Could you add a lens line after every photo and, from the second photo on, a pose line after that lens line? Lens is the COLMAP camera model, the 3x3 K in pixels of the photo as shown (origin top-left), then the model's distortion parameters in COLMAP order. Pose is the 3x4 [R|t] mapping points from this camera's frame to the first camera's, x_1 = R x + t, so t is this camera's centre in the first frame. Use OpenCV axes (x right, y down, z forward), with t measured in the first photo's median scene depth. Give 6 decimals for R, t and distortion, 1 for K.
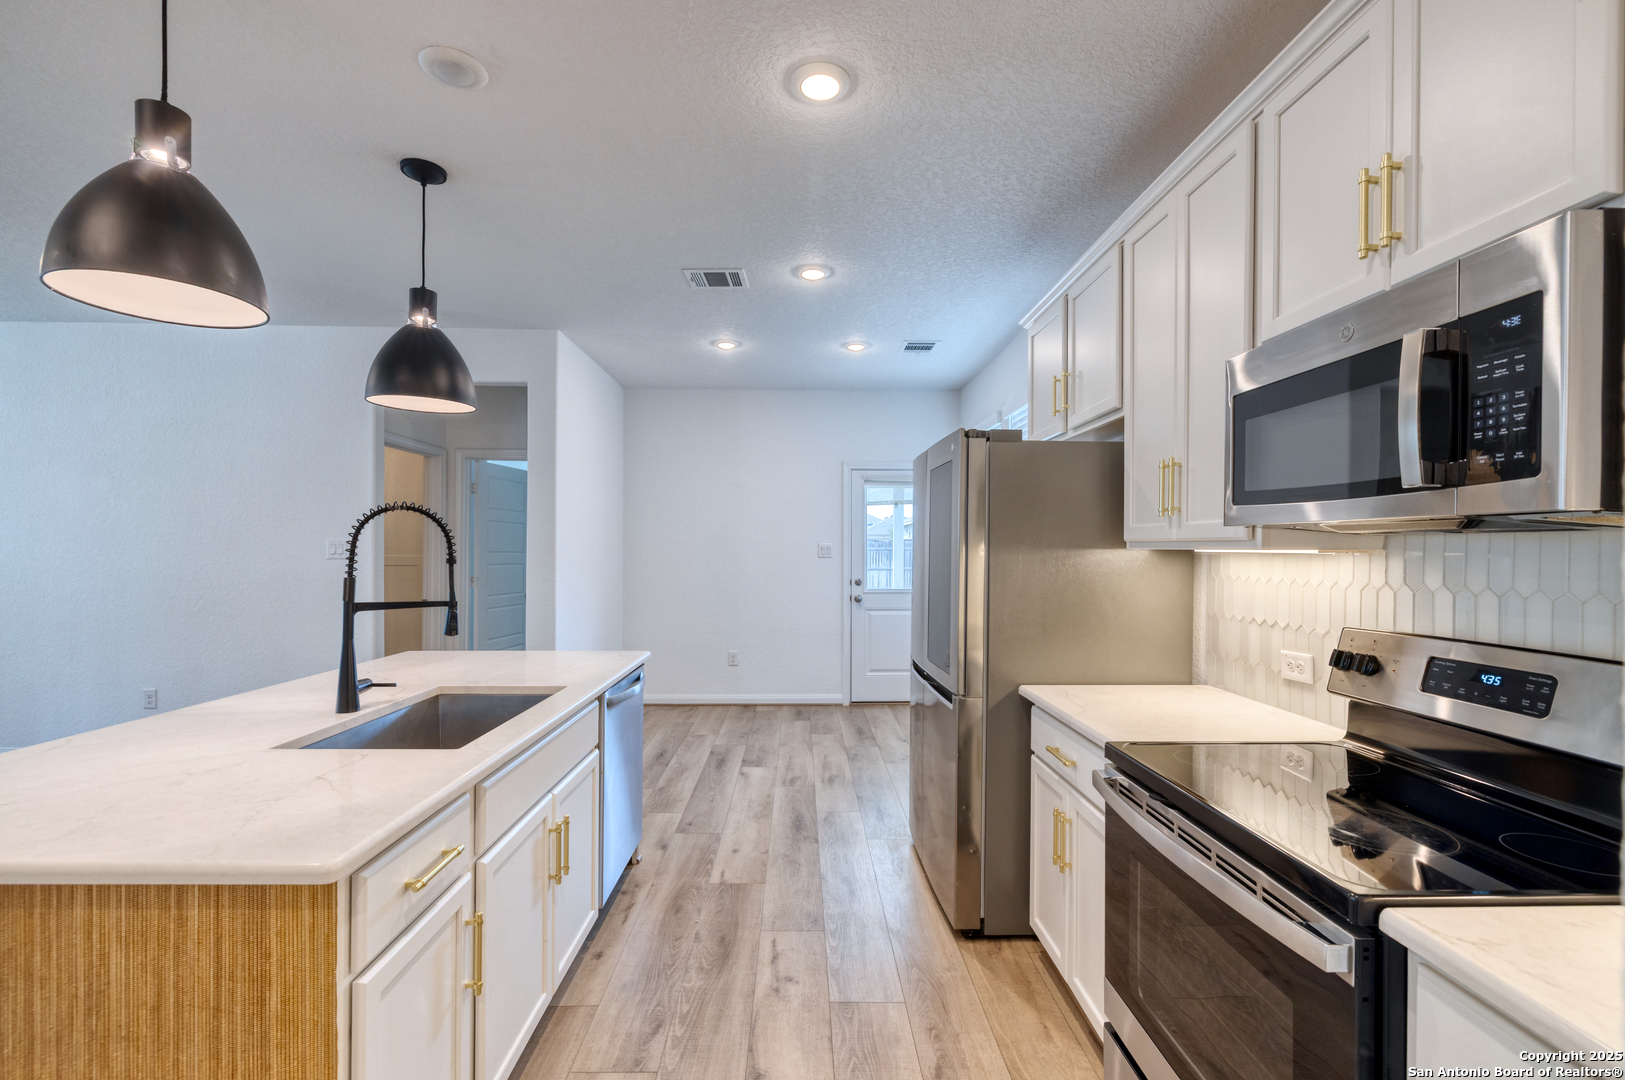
lens RADIAL K [[687.2, 0, 821.7], [0, 687.2, 544.3], [0, 0, 1]] dist [-0.003407, 0.000231]
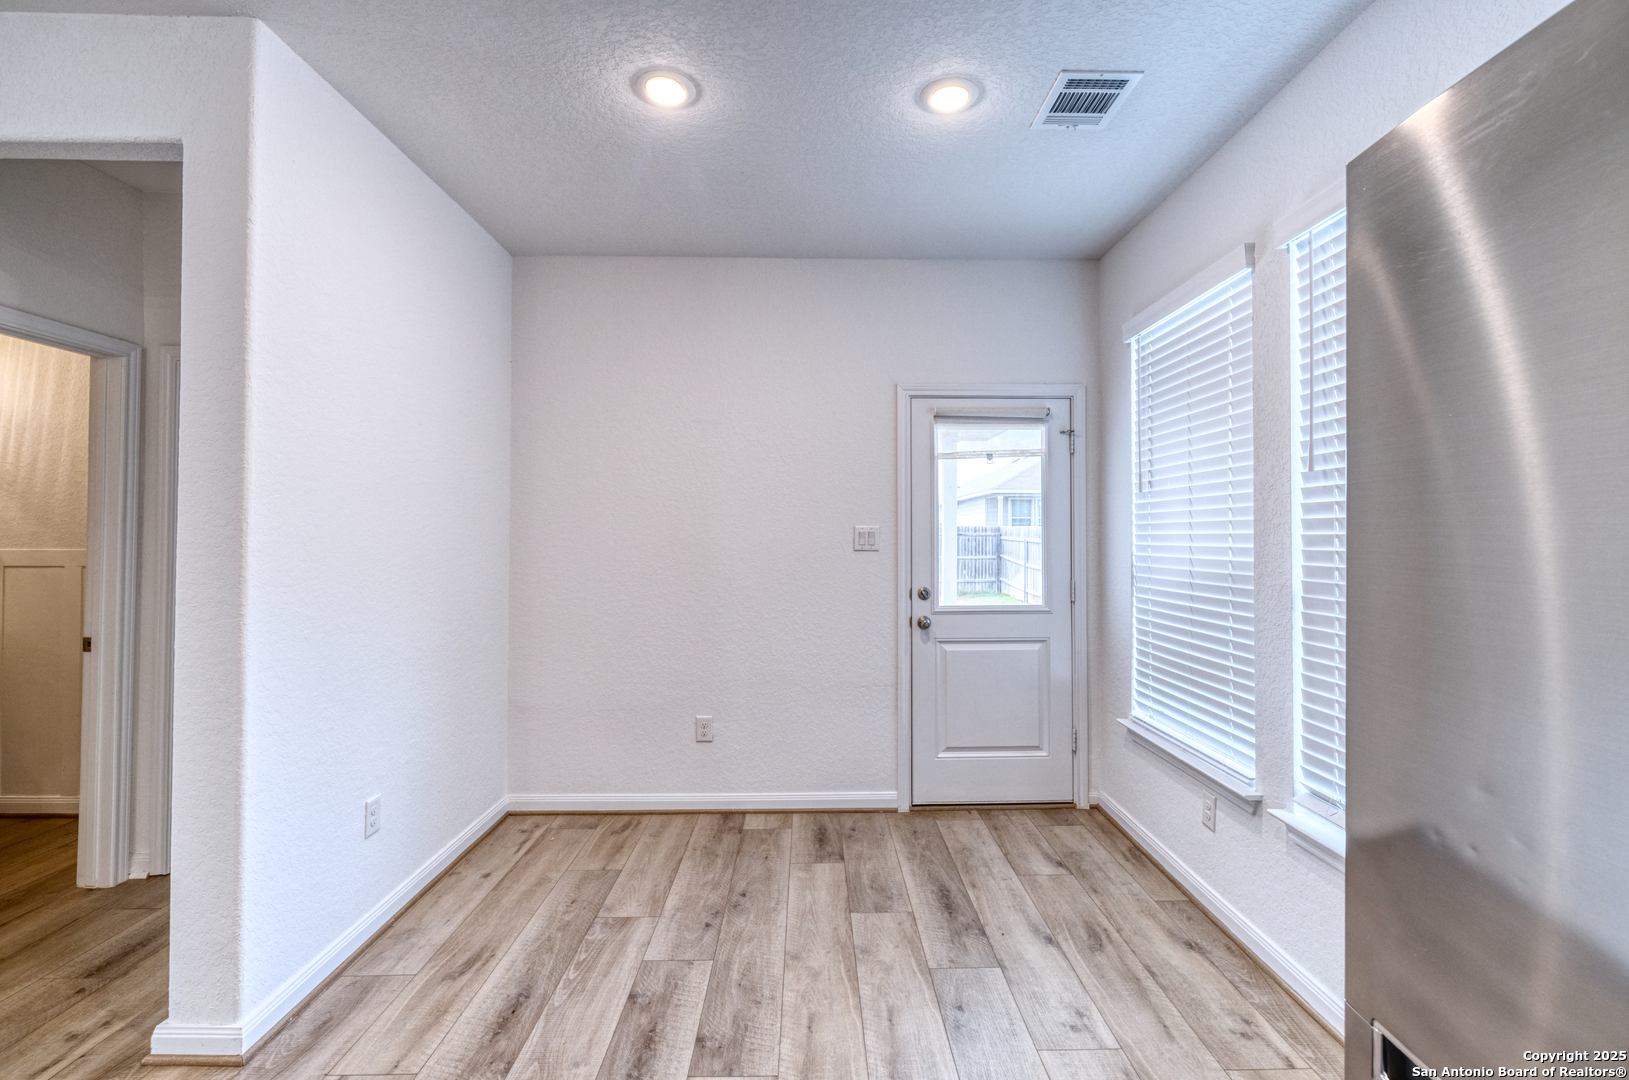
lens RADIAL K [[688.9, 0, 828.5], [0, 688.9, 519.4], [0, 0, 1]] dist [-0.003407, 0.000231]
pose [[0.999991, -0.003148, -0.003002, -0.027739], [0.003101, 0.999871, -0.015738, 0.002288], [0.003051, 0.015729, 0.999872, 0.490594]]
